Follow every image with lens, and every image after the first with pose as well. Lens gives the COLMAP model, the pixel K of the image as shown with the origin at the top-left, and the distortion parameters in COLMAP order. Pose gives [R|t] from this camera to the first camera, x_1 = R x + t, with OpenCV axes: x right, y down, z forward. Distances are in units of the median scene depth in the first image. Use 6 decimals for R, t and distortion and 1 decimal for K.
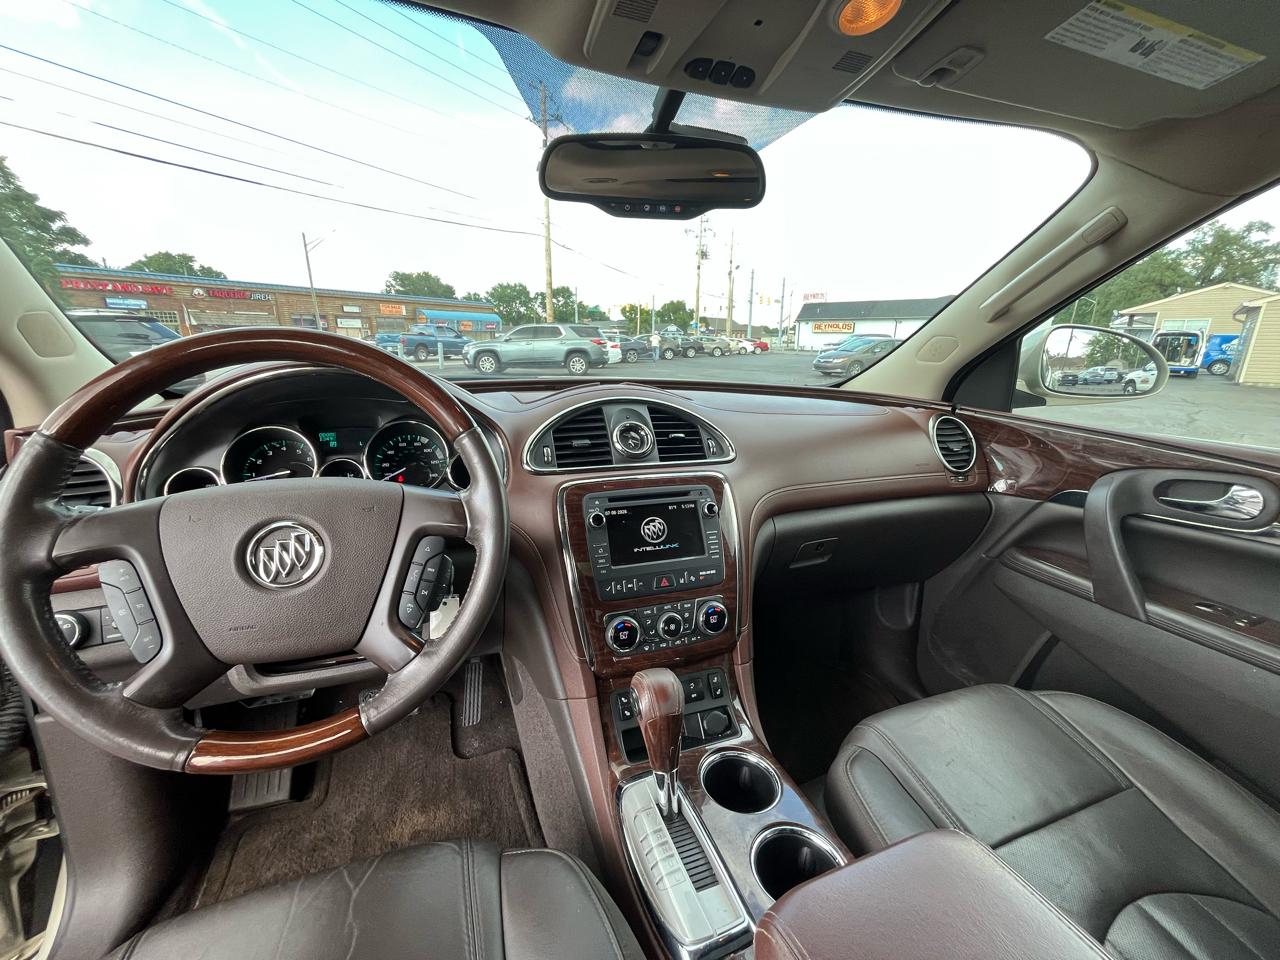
lens RADIAL K [[516.2, 0, 637.3], [0, 516.2, 477.2], [0, 0, 1]] dist [-0.004255, 0.000440]
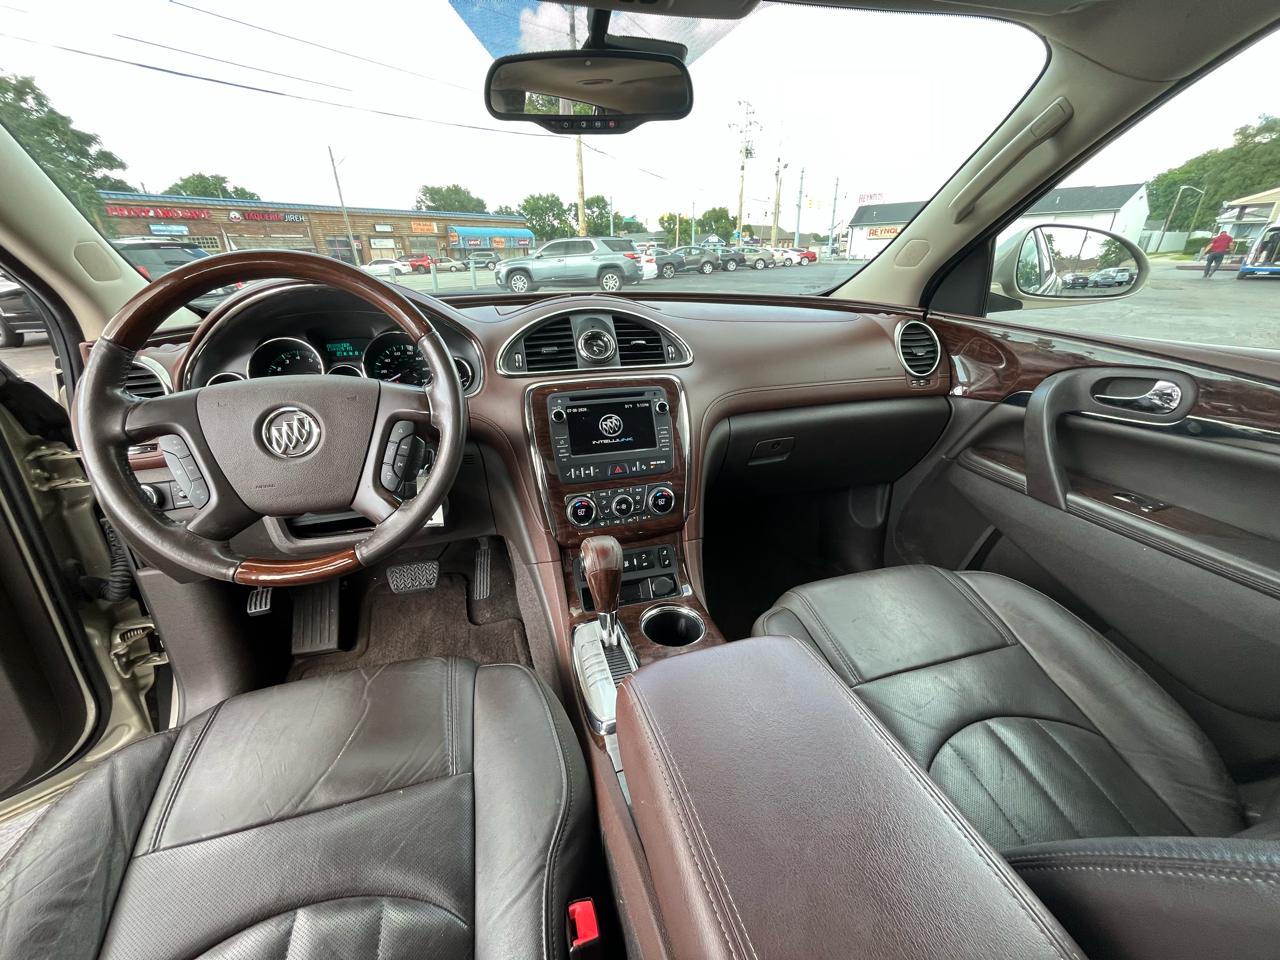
lens RADIAL K [[516.2, 0, 637.3], [0, 516.2, 477.2], [0, 0, 1]] dist [-0.004255, 0.000440]
pose [[0.997187, 0.003350, -0.074881, 0.094360], [0.007822, 0.988895, 0.148412, 0.024333], [0.074546, -0.148580, 0.986087, -0.078075]]
